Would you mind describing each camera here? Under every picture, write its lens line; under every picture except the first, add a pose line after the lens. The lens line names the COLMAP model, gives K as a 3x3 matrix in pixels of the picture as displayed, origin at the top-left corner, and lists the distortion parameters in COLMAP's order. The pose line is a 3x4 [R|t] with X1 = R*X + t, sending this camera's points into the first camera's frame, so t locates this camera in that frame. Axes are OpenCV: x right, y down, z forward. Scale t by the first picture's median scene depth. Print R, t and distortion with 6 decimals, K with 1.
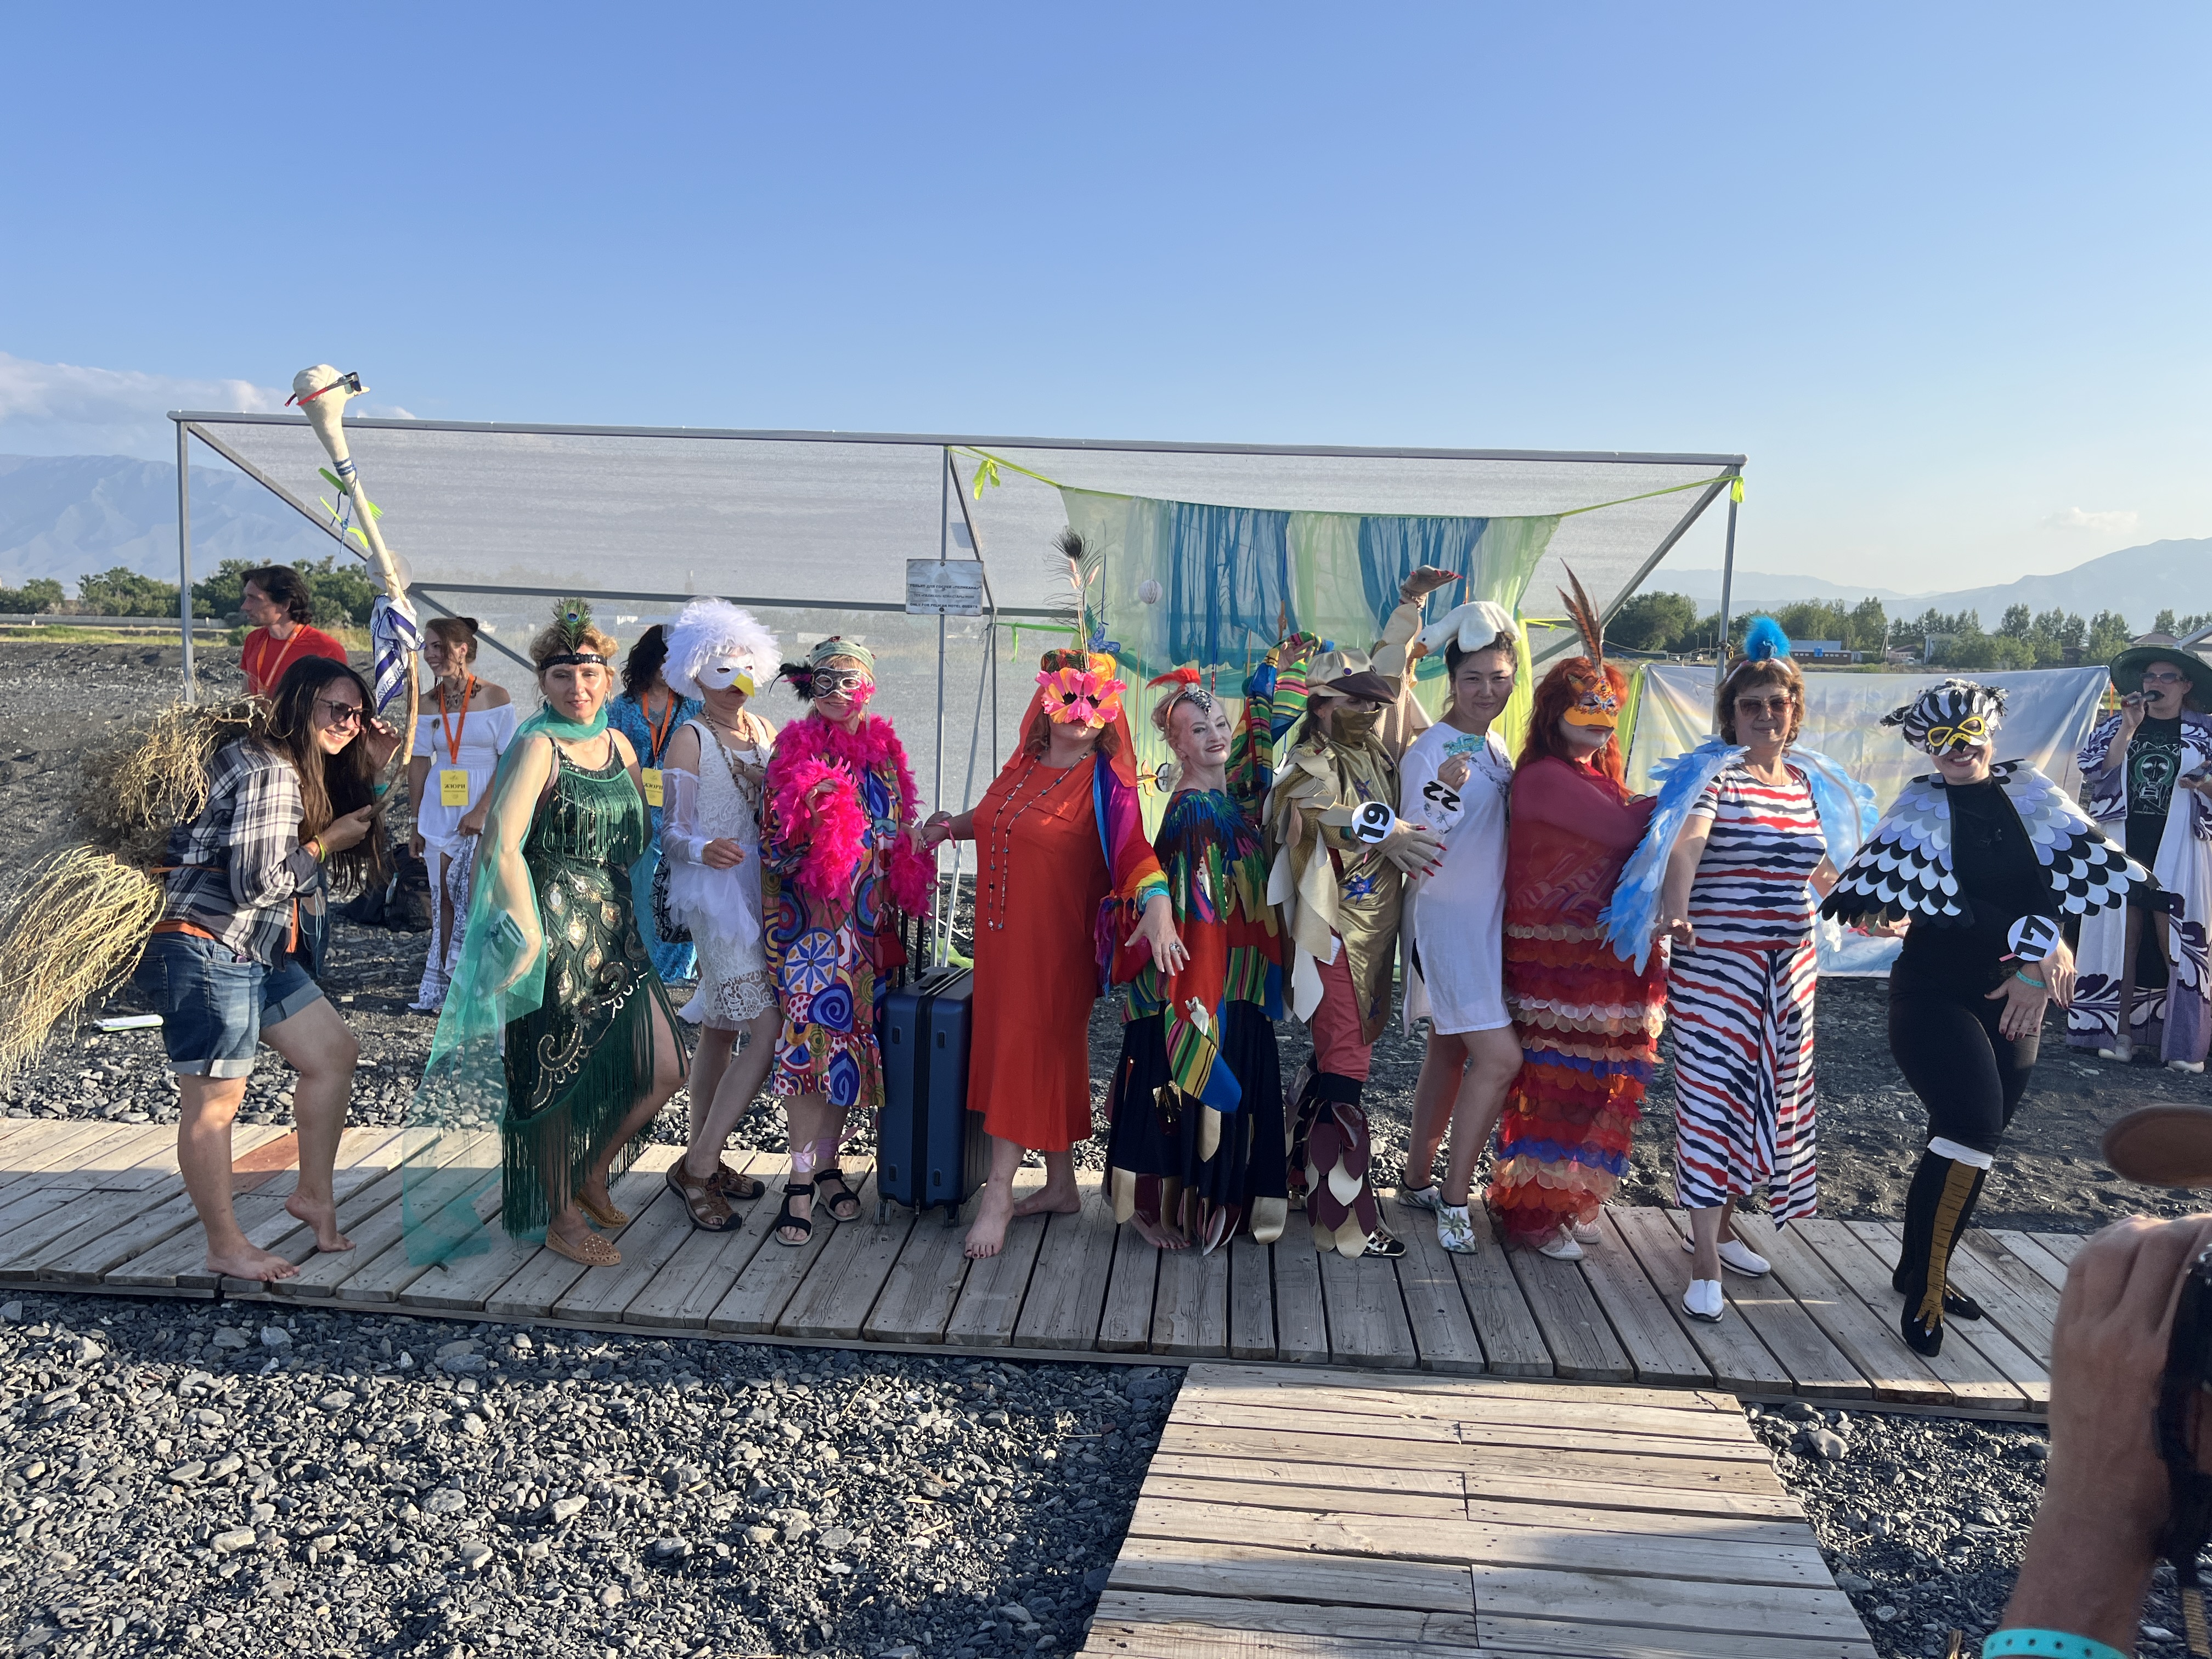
lens RADIAL K [[1703.2, 0, 1106.0], [0, 1703.2, 829.5], [0, 0, 1]] dist [0.053816, -0.069412]
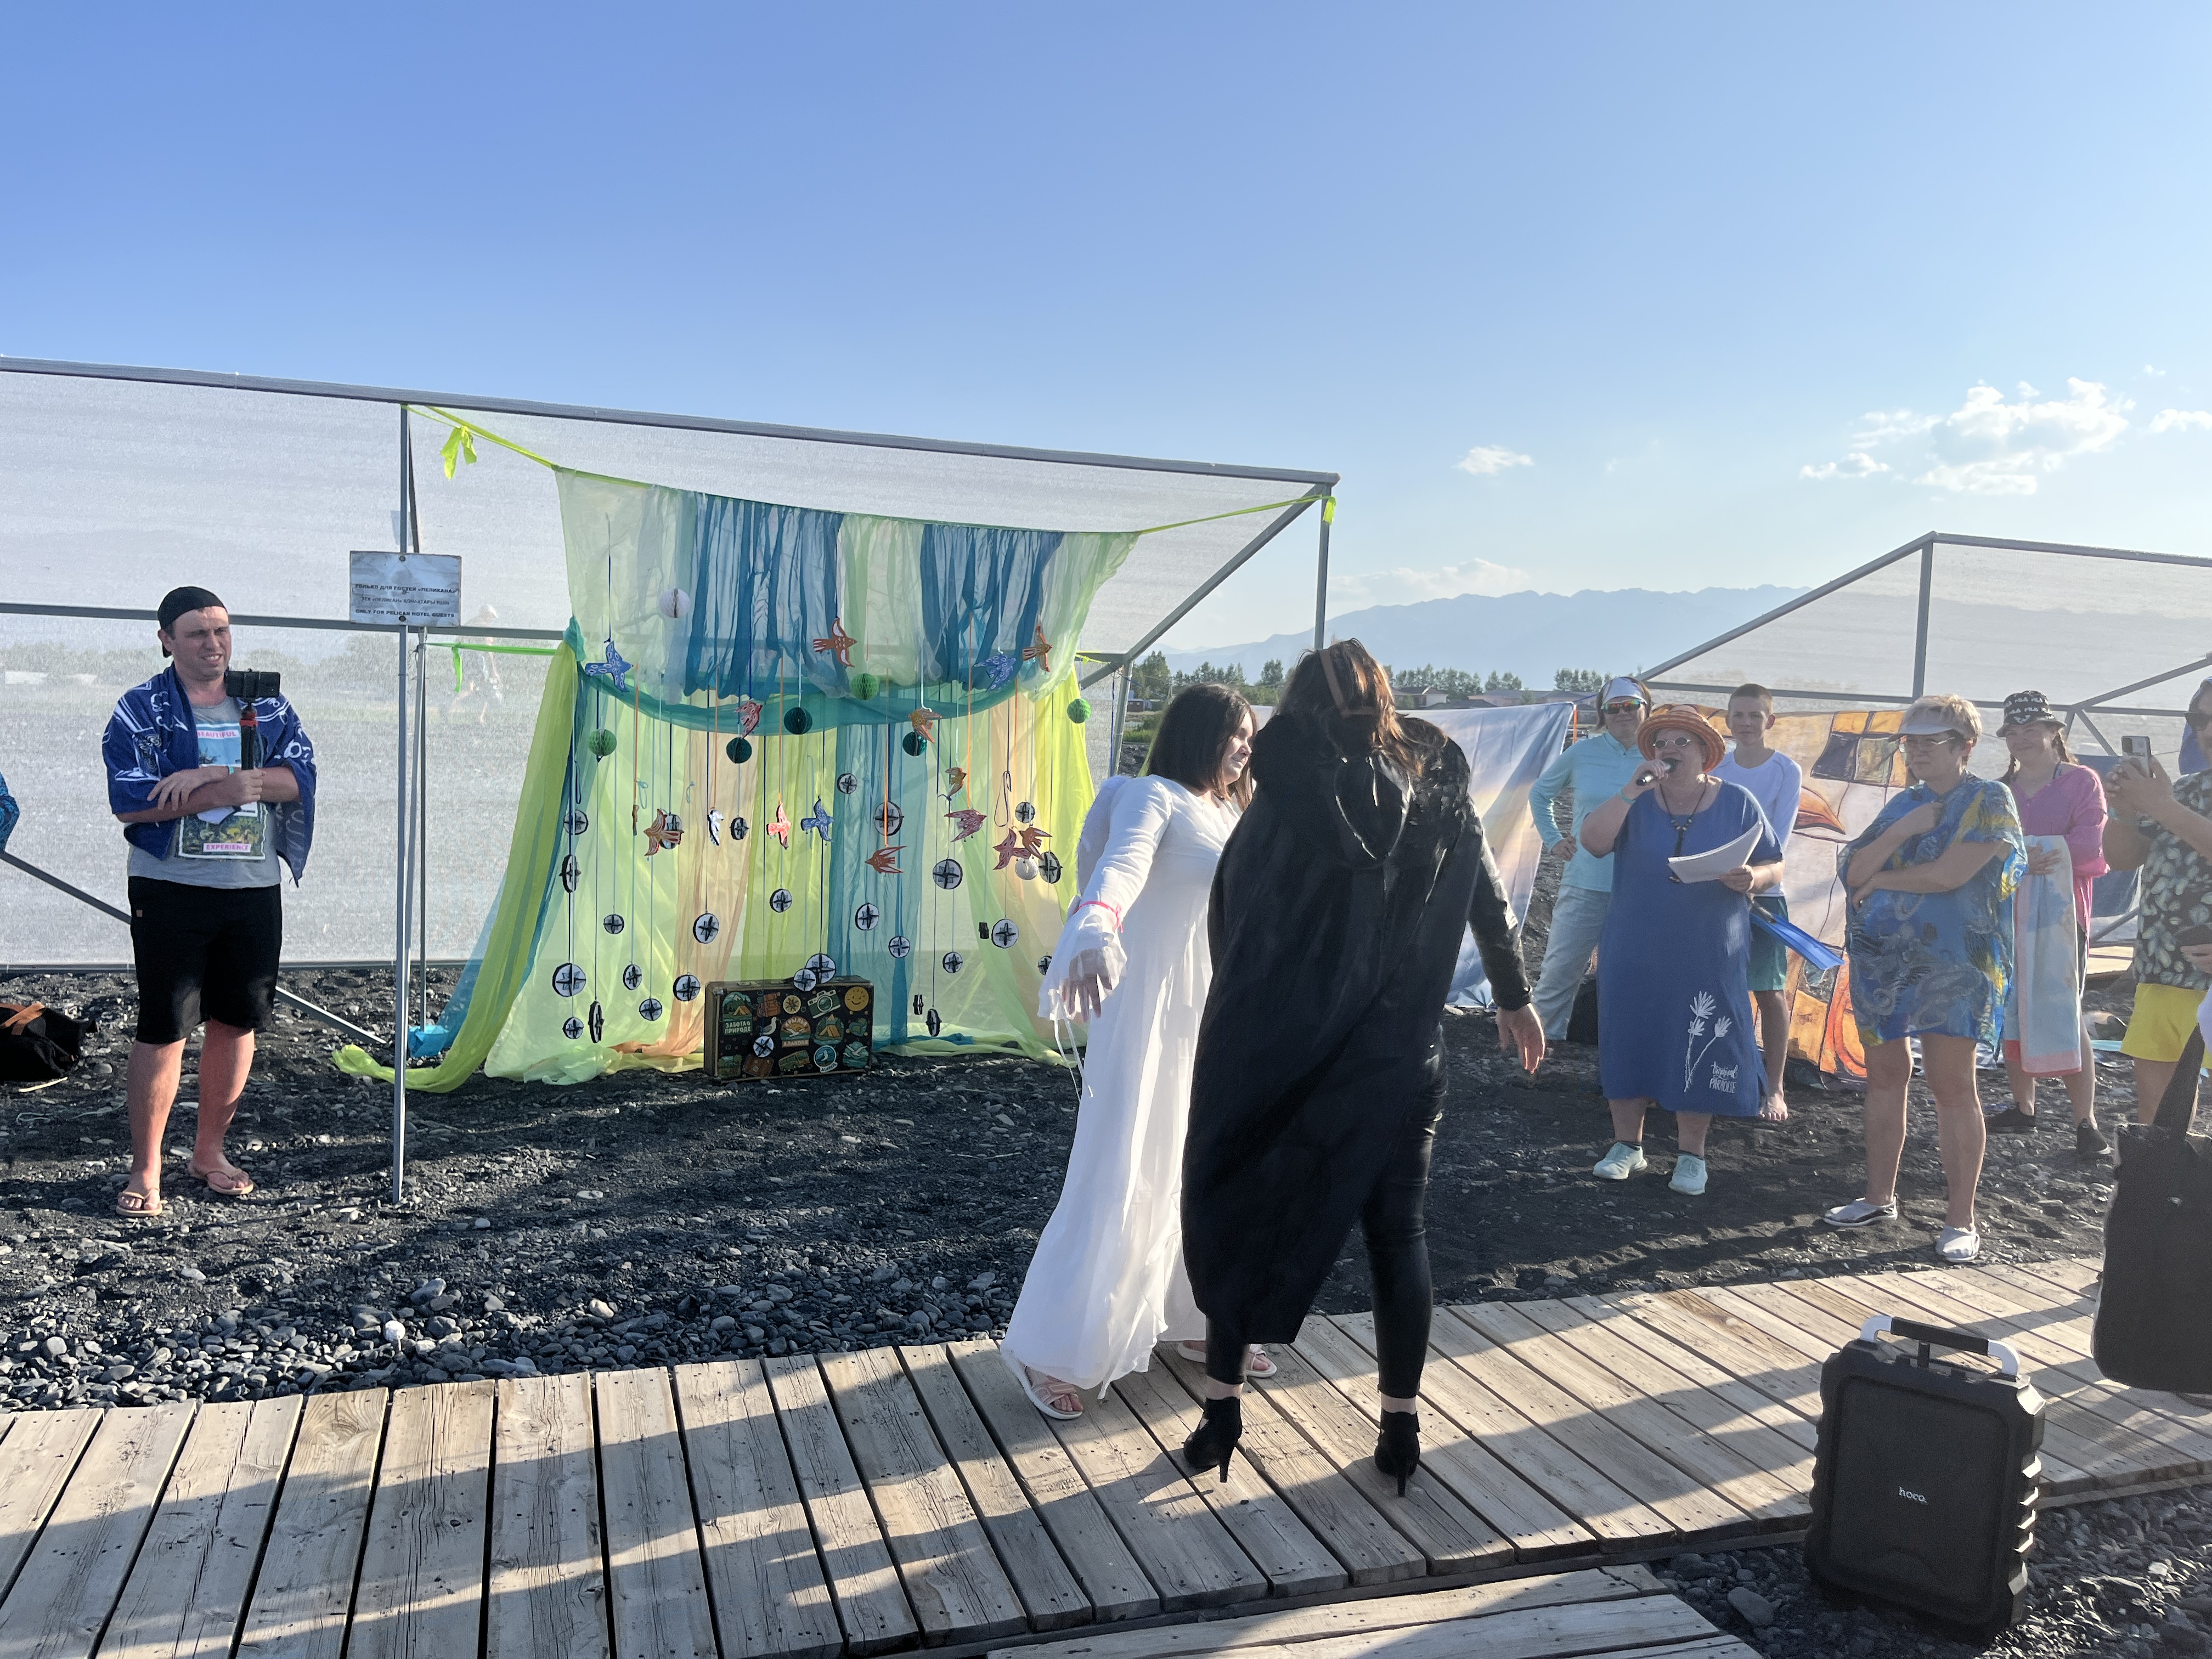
lens RADIAL K [[1703.2, 0, 1106.0], [0, 1703.2, 829.5], [0, 0, 1]] dist [0.053816, -0.069412]
pose [[0.924545, -0.025720, 0.380204, -0.096490], [0.035984, 0.999154, -0.019911, -0.008889], [-0.379370, 0.032090, 0.924688, 0.176054]]
